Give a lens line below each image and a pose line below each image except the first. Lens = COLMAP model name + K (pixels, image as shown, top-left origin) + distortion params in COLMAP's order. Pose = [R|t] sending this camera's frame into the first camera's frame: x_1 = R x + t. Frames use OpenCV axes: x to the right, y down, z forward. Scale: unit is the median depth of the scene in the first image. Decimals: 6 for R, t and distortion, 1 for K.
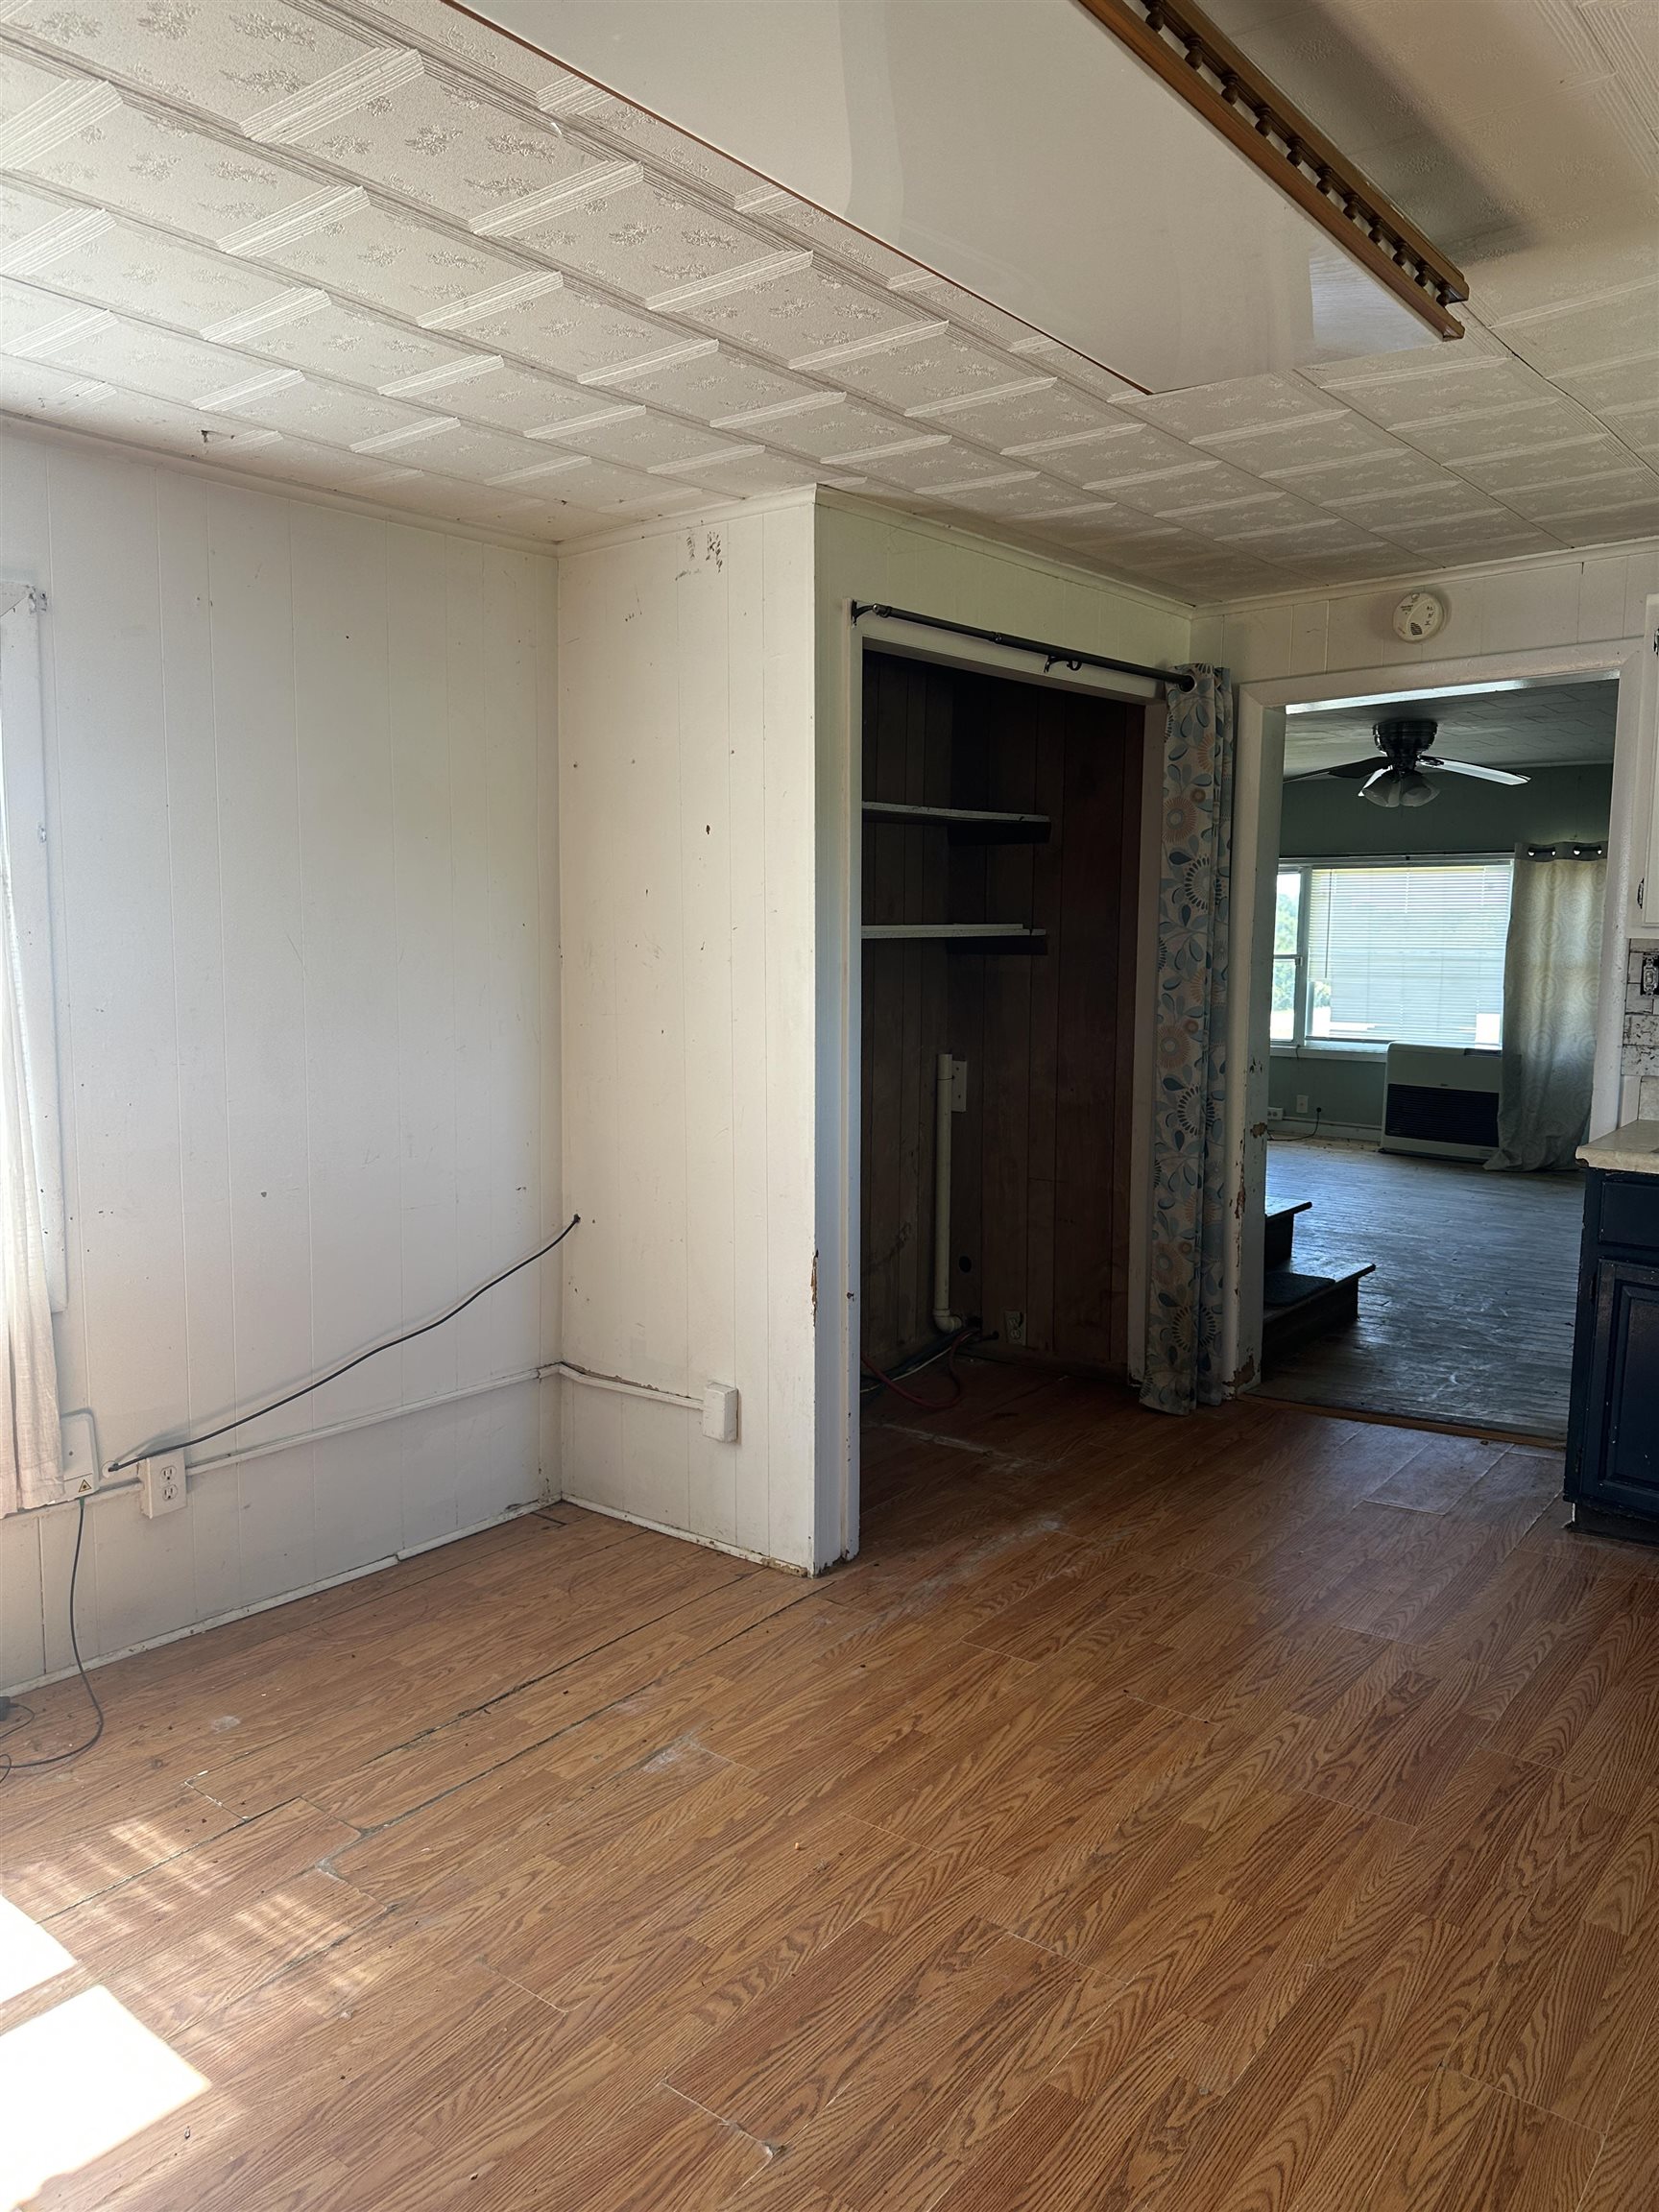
lens RADIAL K [[1546.4, 0, 825.7], [0, 1546.4, 1116.2], [0, 0, 1]] dist [0.023223, -0.036117]
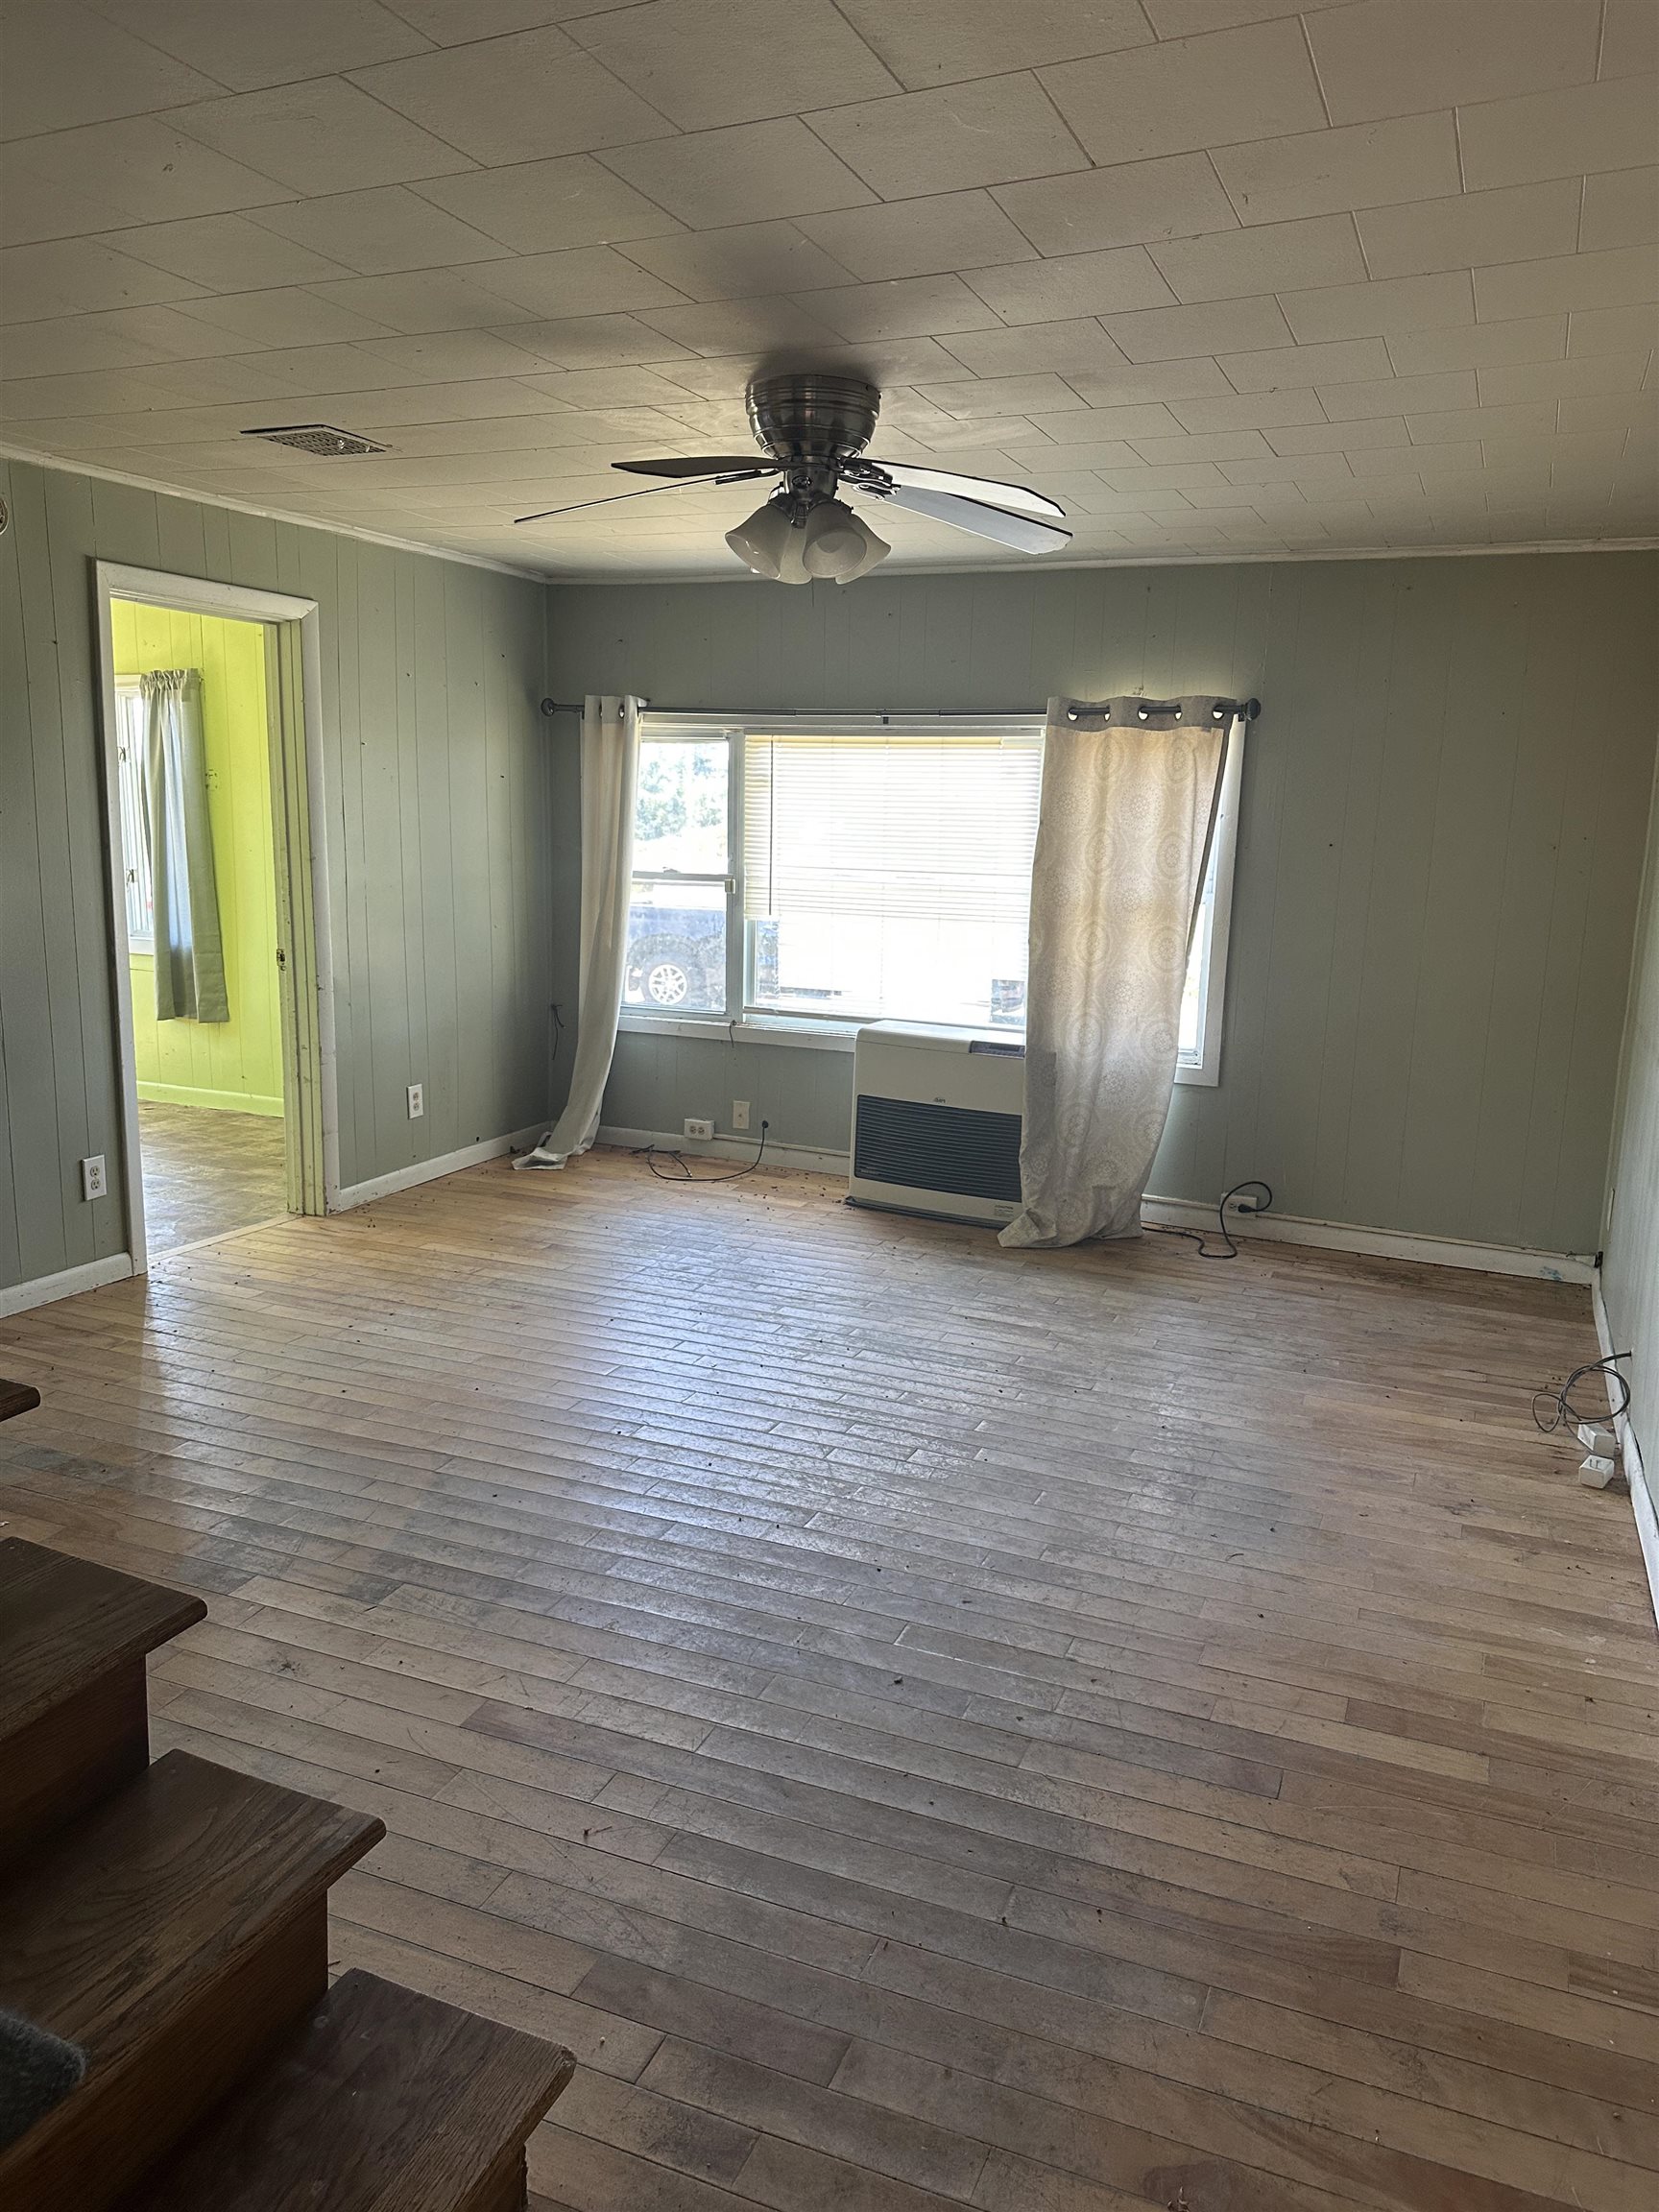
lens RADIAL K [[1546.4, 0, 832.7], [0, 1546.4, 1123.7], [0, 0, 1]] dist [0.023223, -0.036117]
pose [[0.963626, -0.028626, 0.265718, 0.831718], [0.009419, 0.997267, 0.073277, -0.235392], [-0.267089, -0.068109, 0.961262, 1.805269]]
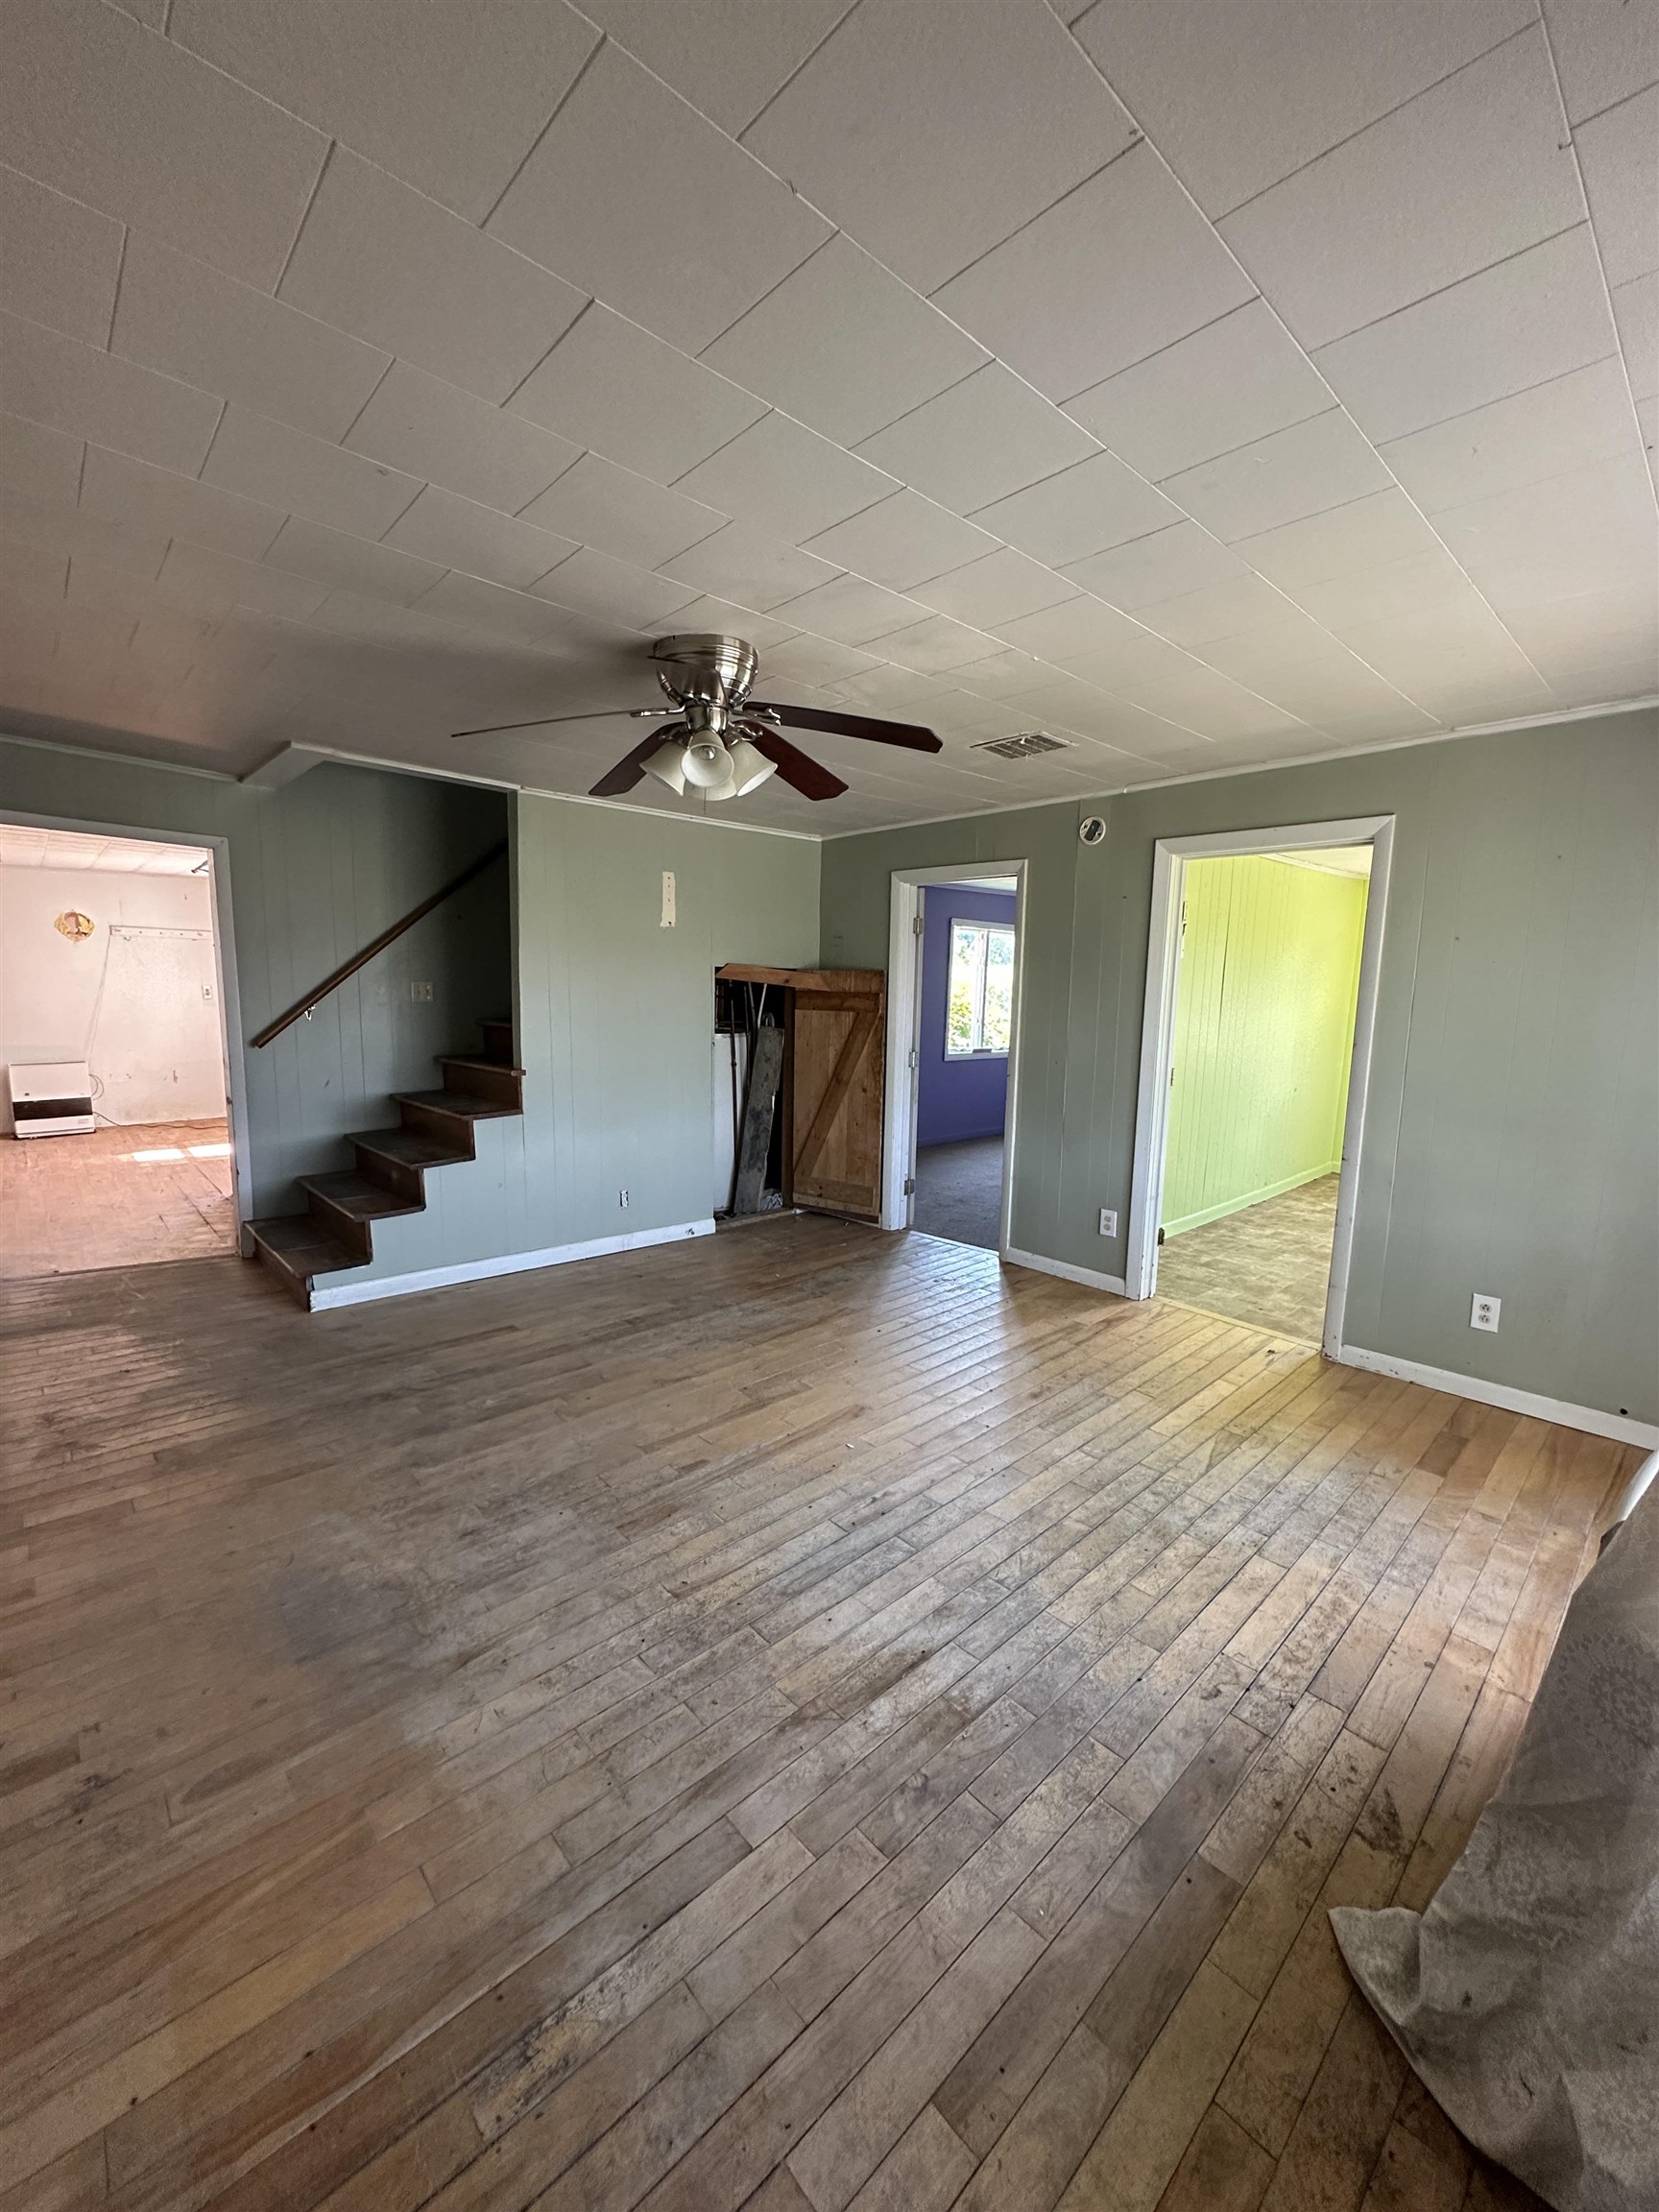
lens RADIAL K [[883.2, 0, 827.2], [0, 883.2, 1105.2], [0, 0, 1]] dist [-0.004393, 0.000595]
pose [[-0.150299, 0.131891, -0.979803, 2.367111], [-0.150672, 0.976428, 0.154550, -0.474020], [0.977092, 0.170858, -0.126884, 3.680527]]
